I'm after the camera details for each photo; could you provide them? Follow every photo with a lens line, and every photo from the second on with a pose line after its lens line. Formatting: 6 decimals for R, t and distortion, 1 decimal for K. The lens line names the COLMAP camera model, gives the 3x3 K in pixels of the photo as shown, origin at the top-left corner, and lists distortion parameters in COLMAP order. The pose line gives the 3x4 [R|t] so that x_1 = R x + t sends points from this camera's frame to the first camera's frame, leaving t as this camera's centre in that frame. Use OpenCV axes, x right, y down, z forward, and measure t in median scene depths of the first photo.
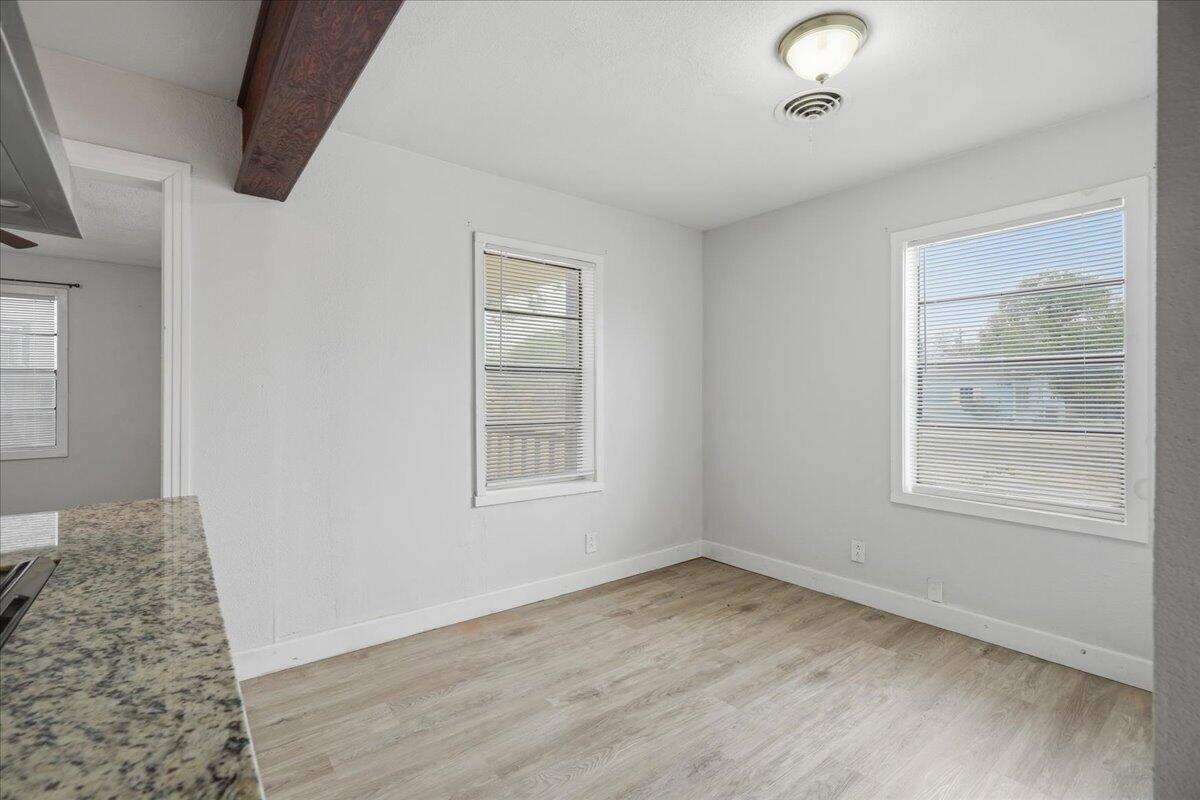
lens RADIAL K [[551.7, 0, 603.3], [0, 551.7, 388.9], [0, 0, 1]] dist [-0.000851, 0.000014]
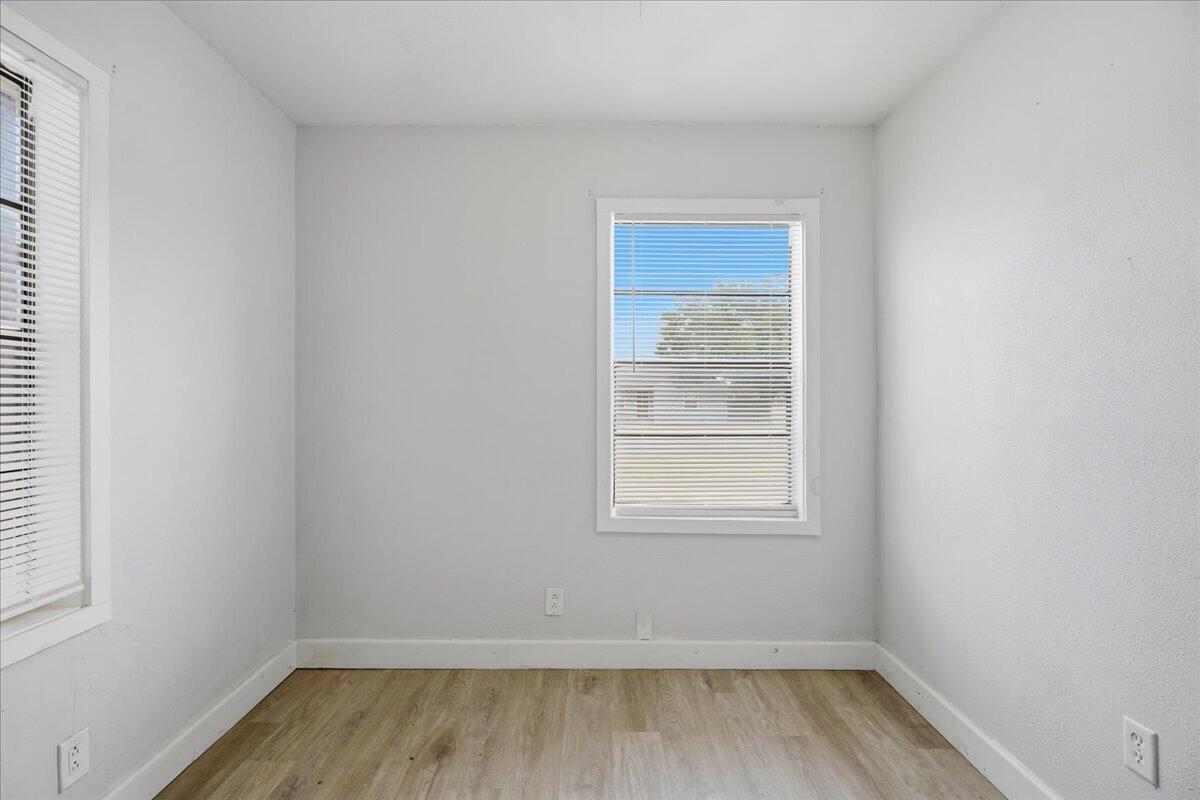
lens RADIAL K [[550.5, 0, 590.7], [0, 550.5, 392.6], [0, 0, 1]] dist [-0.004916, -0.000007]
pose [[0.625670, 0.004974, 0.780072, -0.113713], [-0.013395, 0.999901, 0.004368, -0.001328], [-0.779973, -0.013182, 0.625674, 0.506512]]
